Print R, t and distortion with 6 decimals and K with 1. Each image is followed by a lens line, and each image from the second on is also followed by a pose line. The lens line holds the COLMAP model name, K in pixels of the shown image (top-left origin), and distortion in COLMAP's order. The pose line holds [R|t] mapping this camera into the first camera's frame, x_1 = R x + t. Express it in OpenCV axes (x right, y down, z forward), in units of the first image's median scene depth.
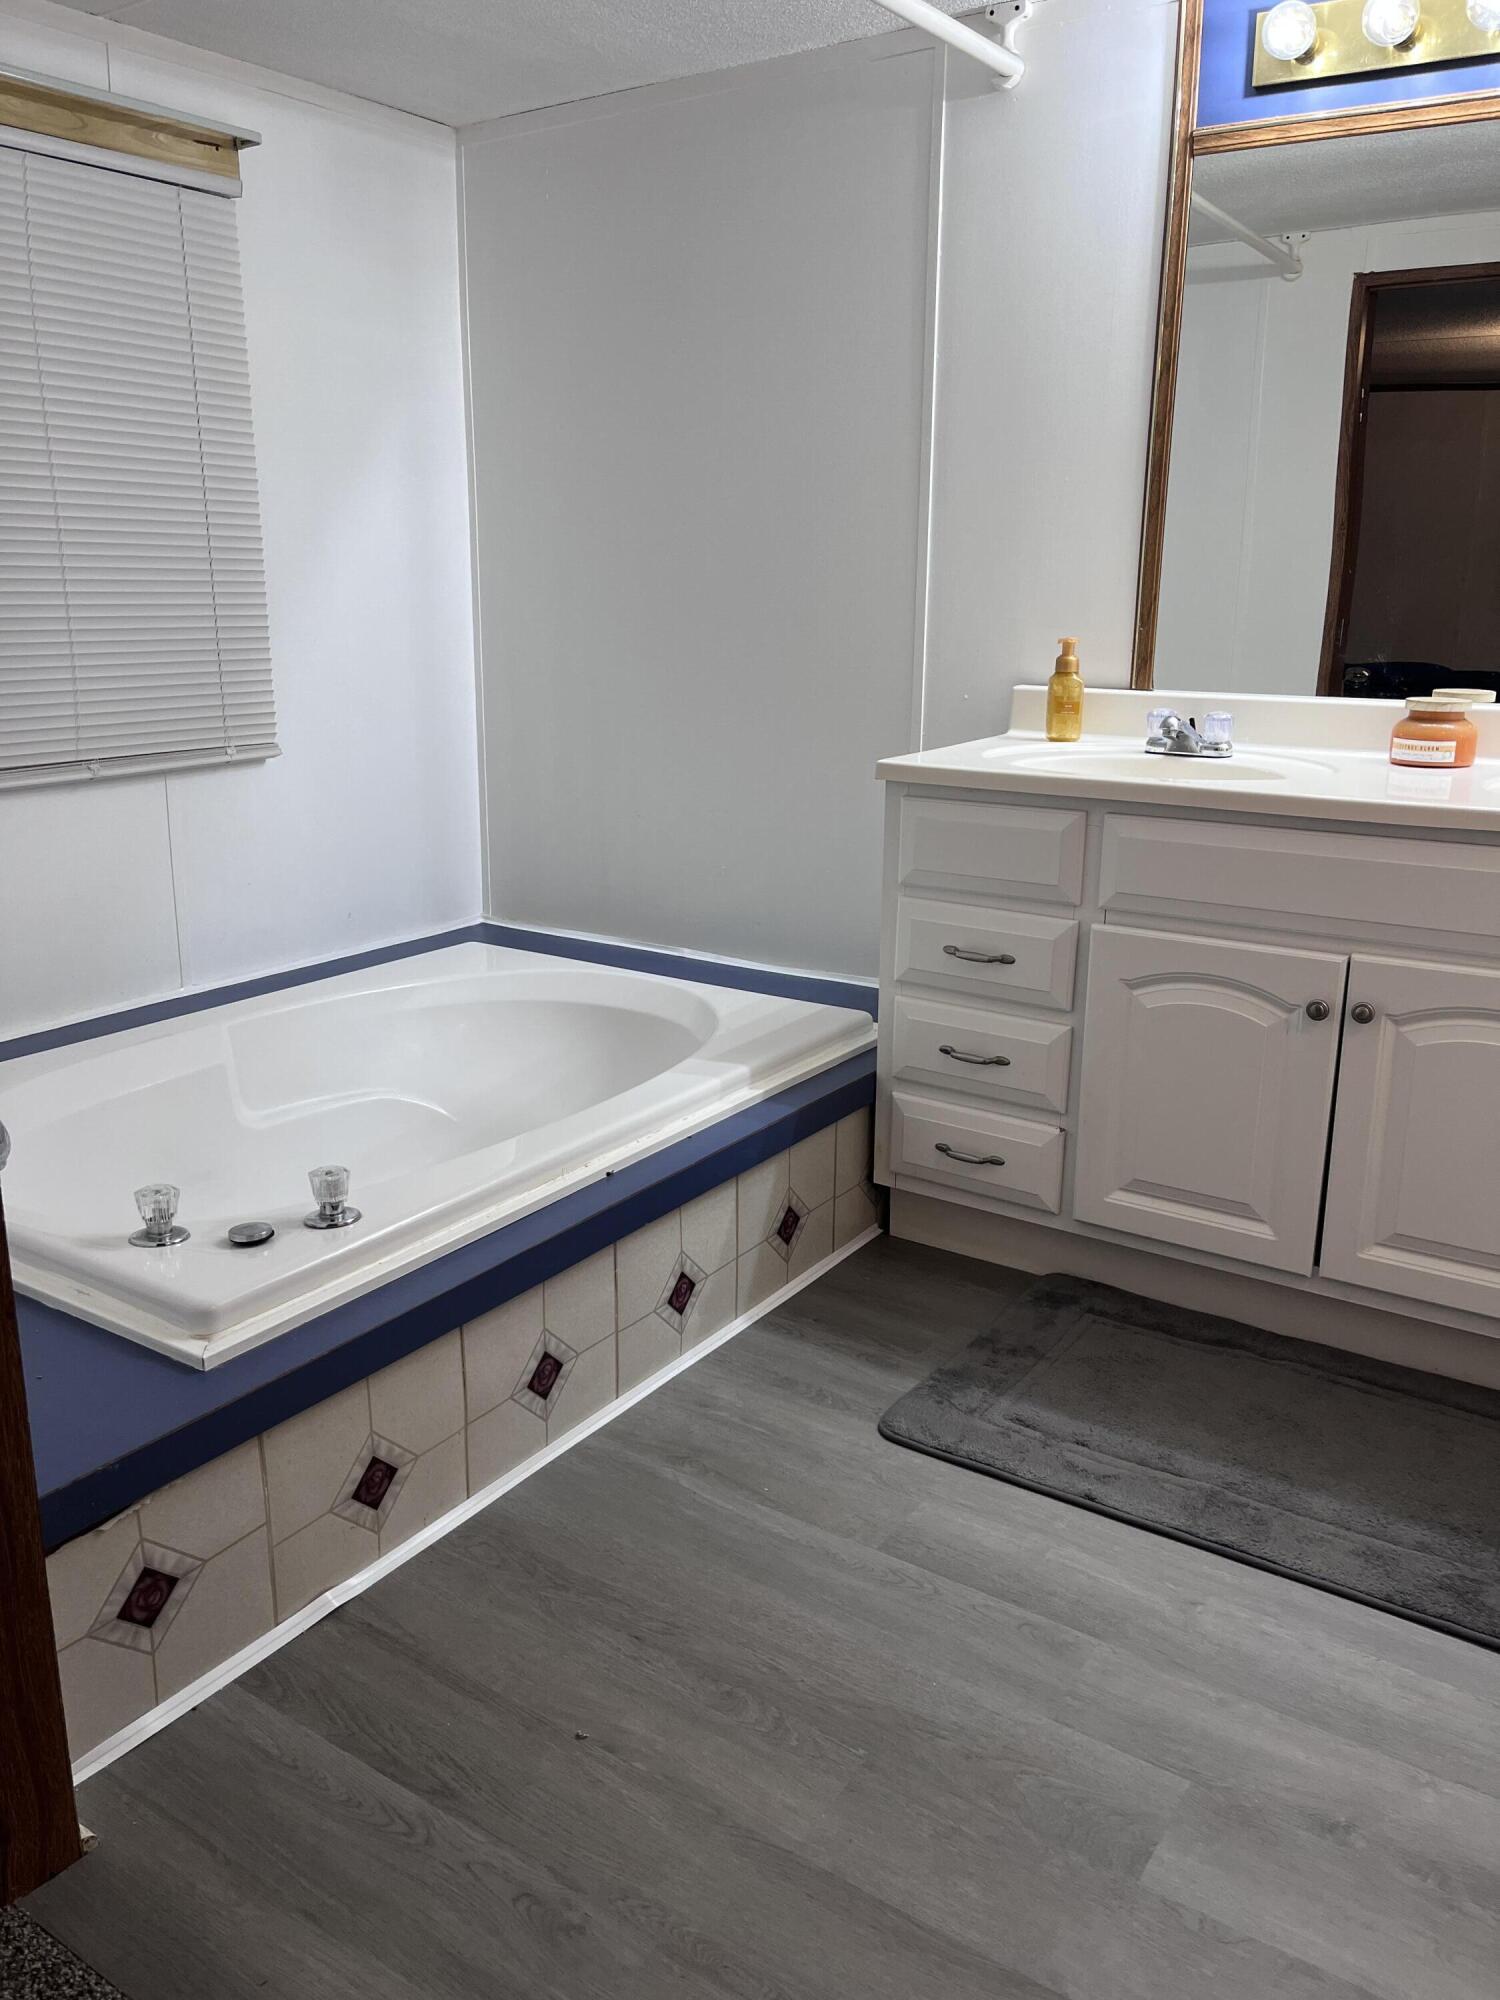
lens RADIAL K [[1495.0, 0, 750.0], [0, 1495.0, 1000.0], [0, 0, 1]] dist [0.066441, -0.108847]
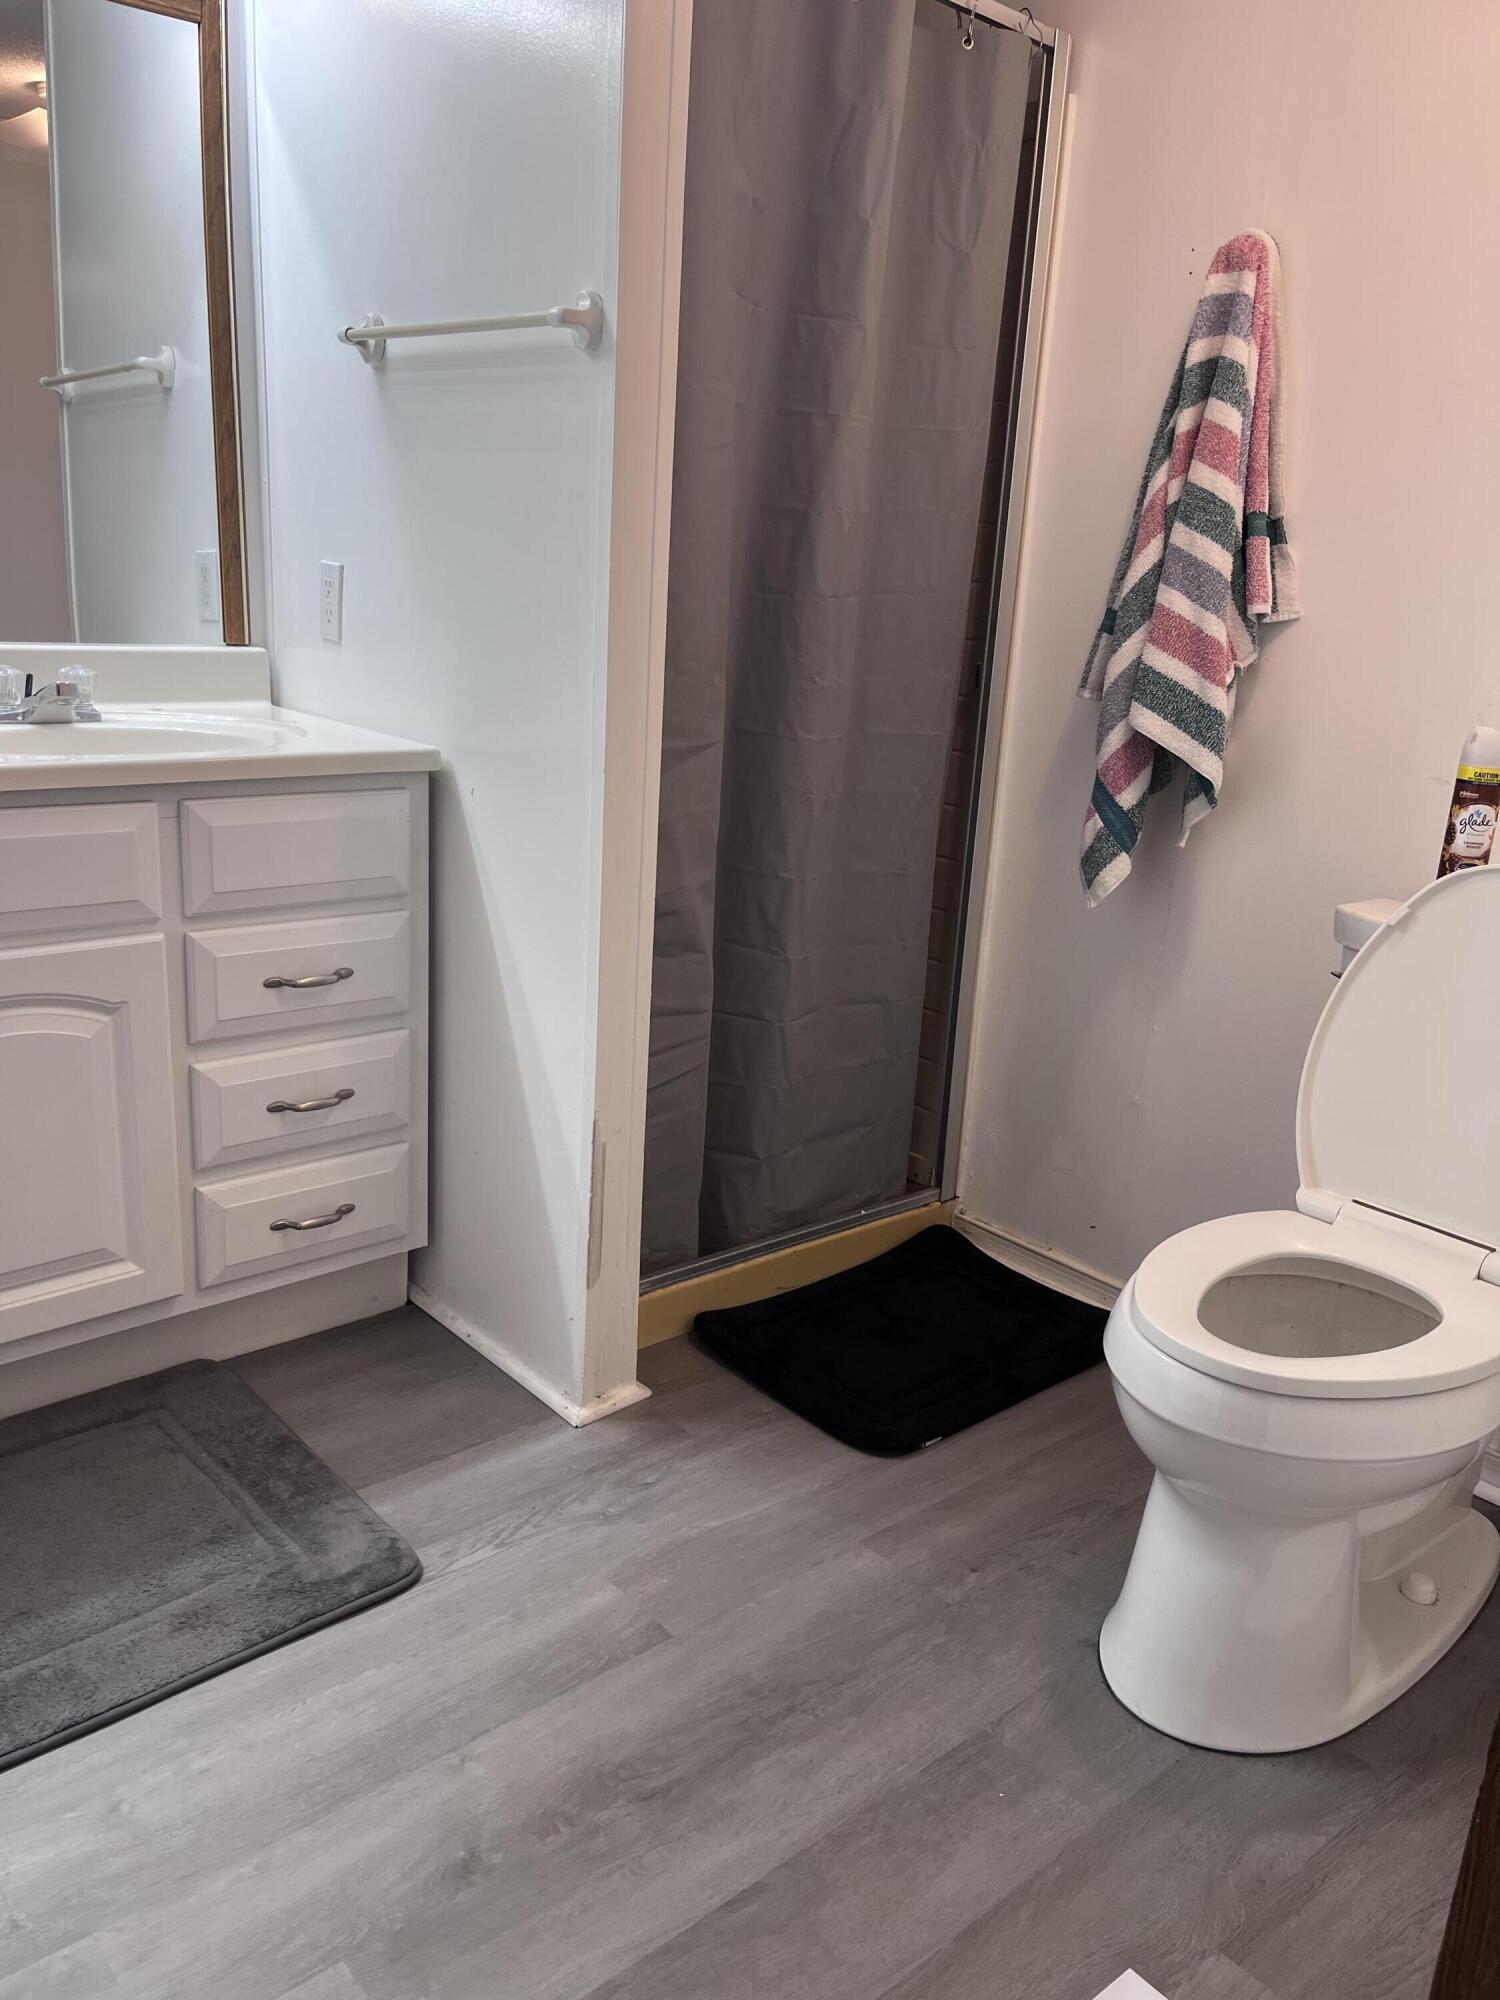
lens RADIAL K [[1495.0, 0, 750.0], [0, 1495.0, 1000.0], [0, 0, 1]] dist [0.066441, -0.108847]
pose [[0.252512, -0.247436, 0.935421, -0.249191], [0.208479, 0.957956, 0.197119, -0.084518], [-0.944867, 0.145241, 0.293481, 0.412136]]
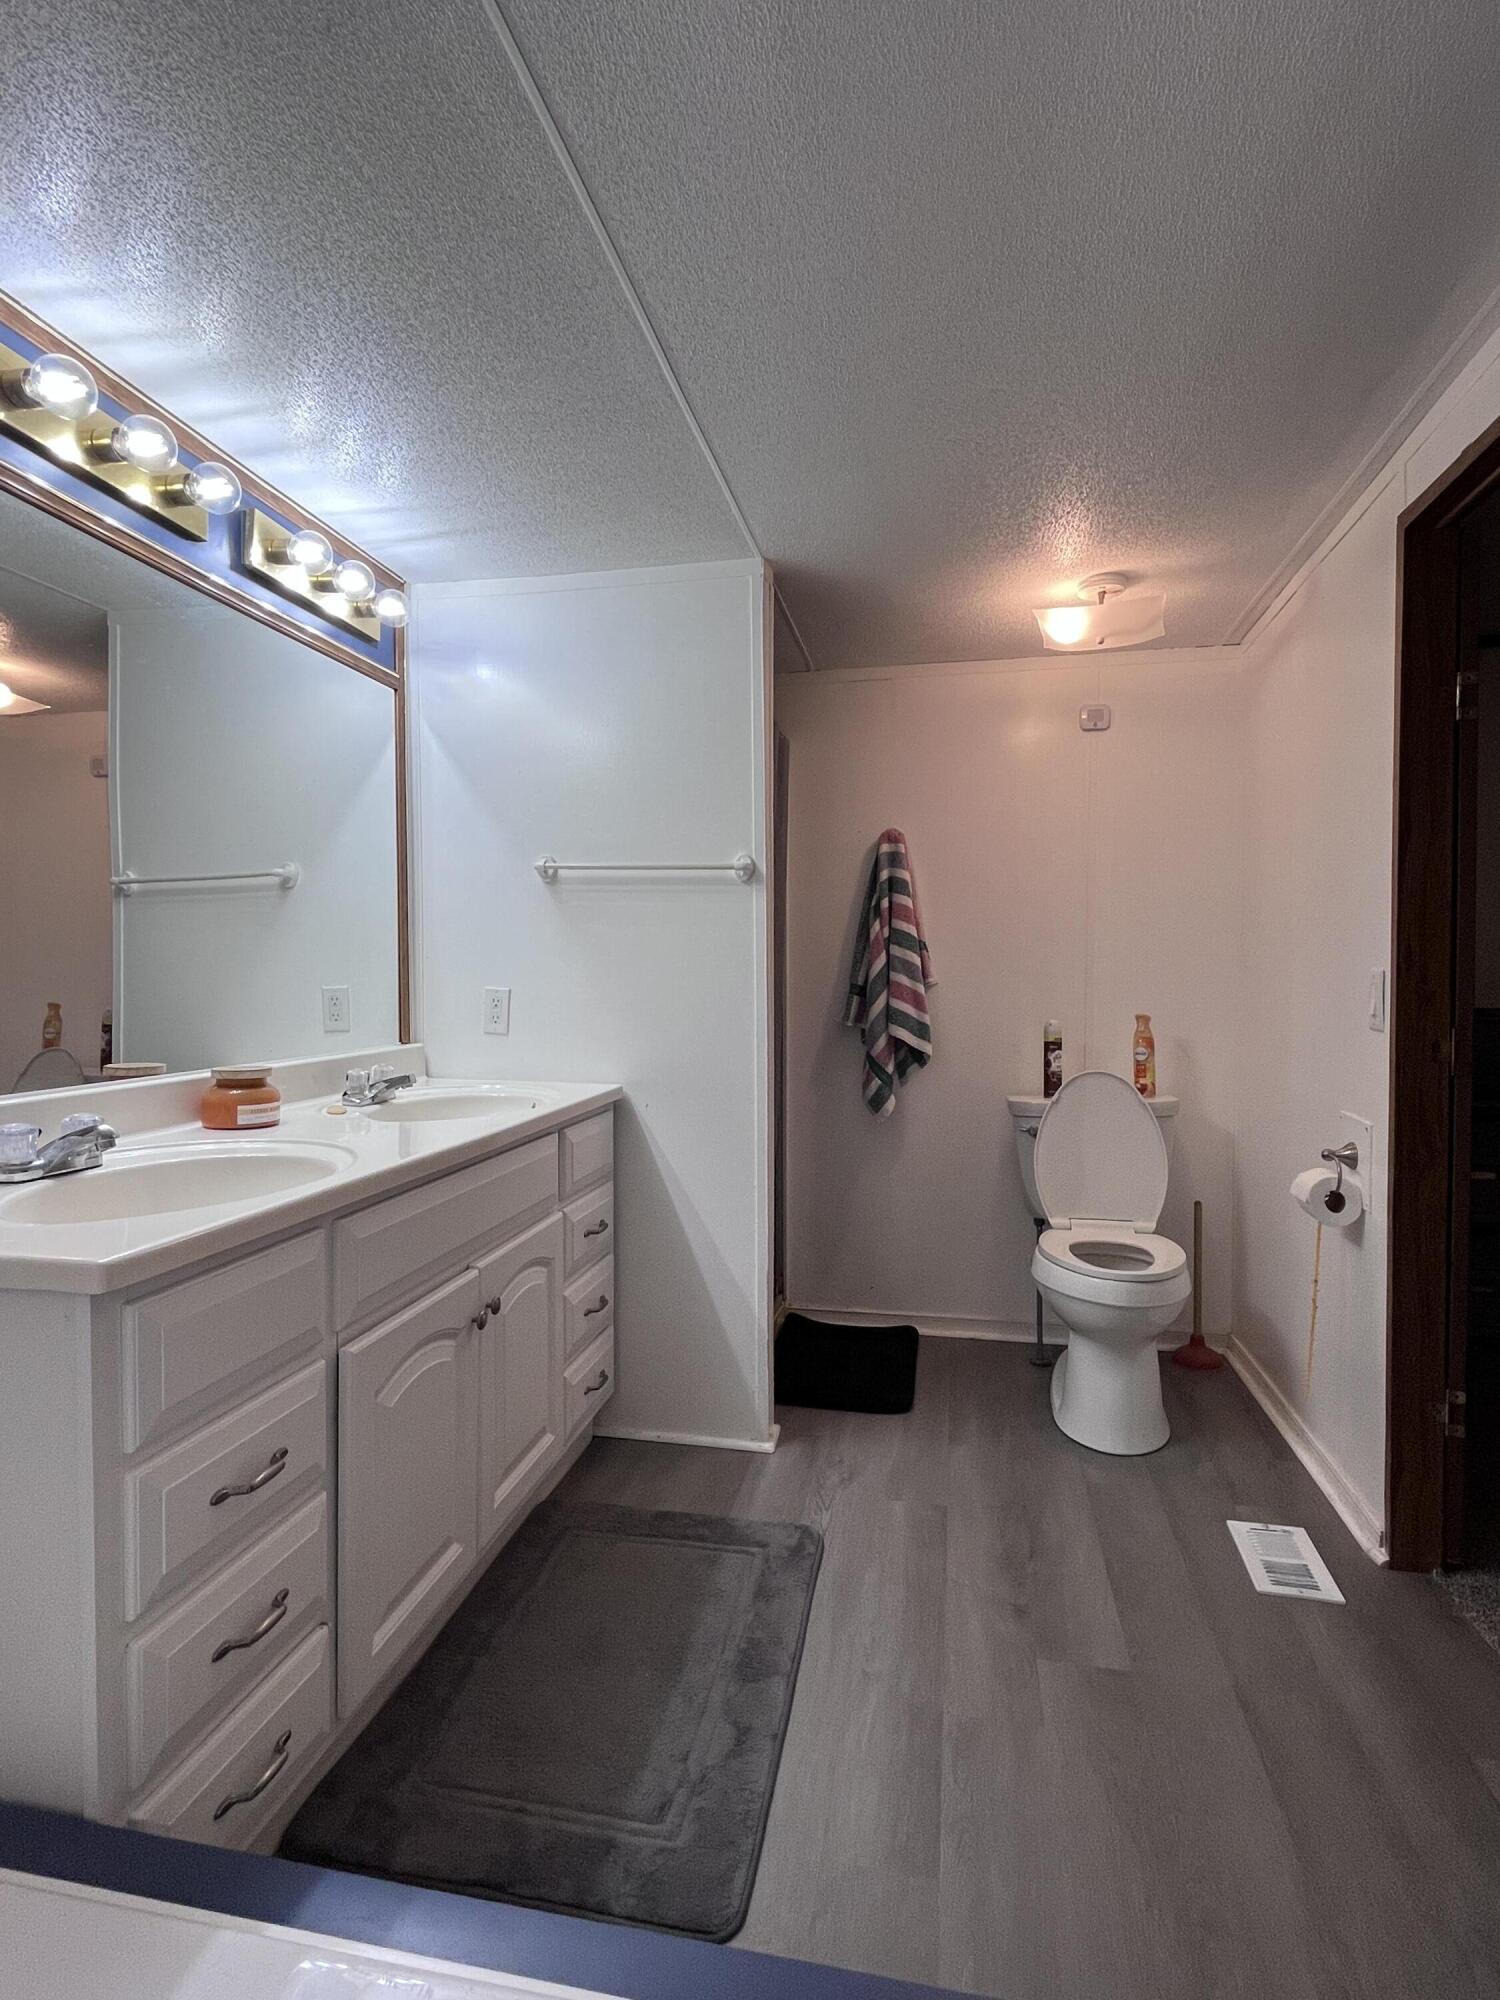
lens RADIAL K [[1000.2, 0, 745.3], [0, 1000.2, 986.8], [0, 0, 1]] dist [-0.025301, -0.000464]
pose [[-0.367840, -0.011499, 0.929818, -0.523672], [0.257410, 0.959590, 0.113700, -0.351721], [-0.893551, 0.281168, -0.350015, 1.304865]]
